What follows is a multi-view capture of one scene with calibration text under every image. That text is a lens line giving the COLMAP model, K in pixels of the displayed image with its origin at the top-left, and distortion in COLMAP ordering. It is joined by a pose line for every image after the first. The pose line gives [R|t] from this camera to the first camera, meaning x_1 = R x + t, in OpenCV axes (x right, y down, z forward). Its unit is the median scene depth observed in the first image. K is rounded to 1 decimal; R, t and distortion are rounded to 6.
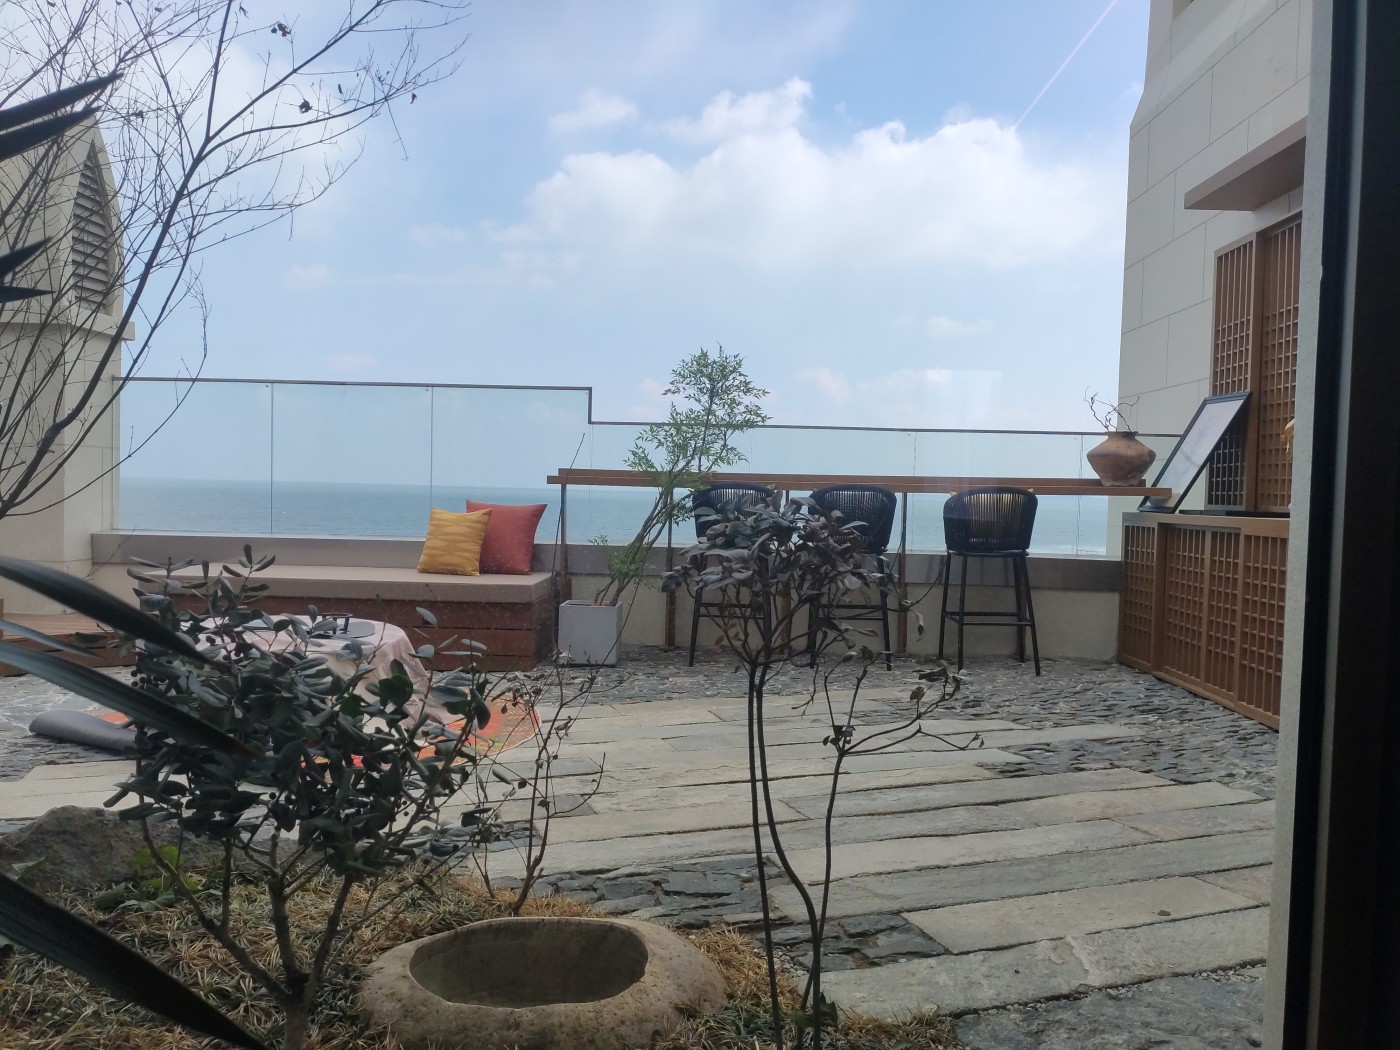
lens RADIAL K [[1059.9, 0, 700.5], [0, 1059.9, 528.7], [0, 0, 1]] dist [0.129453, -0.236066]
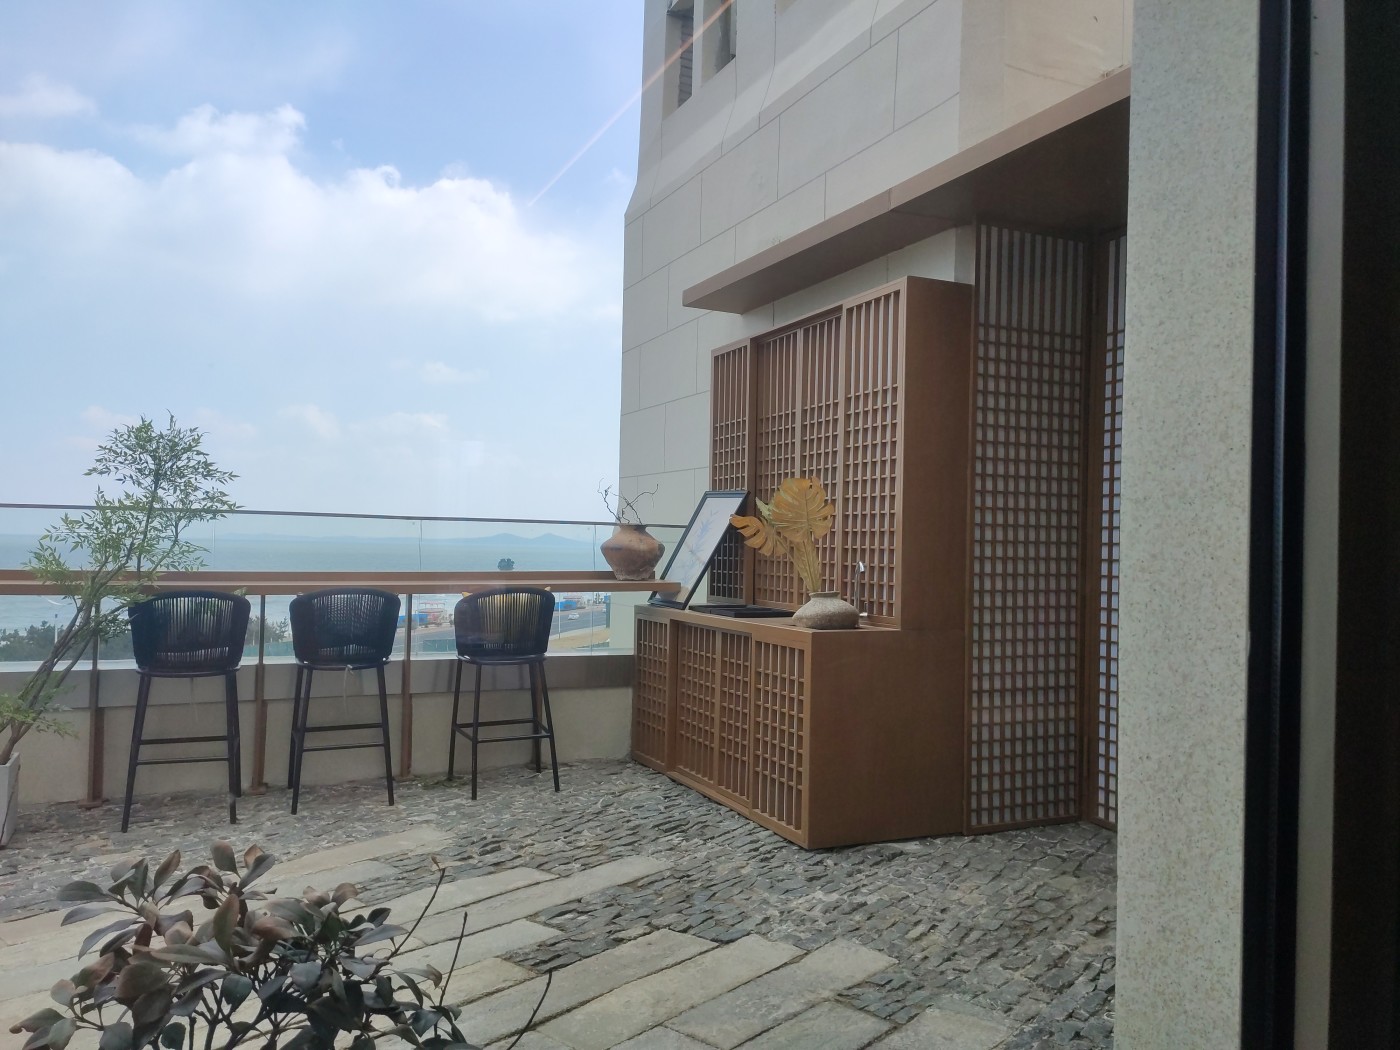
lens RADIAL K [[1023.8, 0, 761.9], [0, 1023.8, 521.4], [0, 0, 1]] dist [-0.043835, 0.000808]
pose [[0.861820, 0.010627, 0.507103, 0.017386], [0.009691, 0.999253, -0.037409, -0.058398], [-0.507121, 0.037154, 0.861073, 0.136010]]
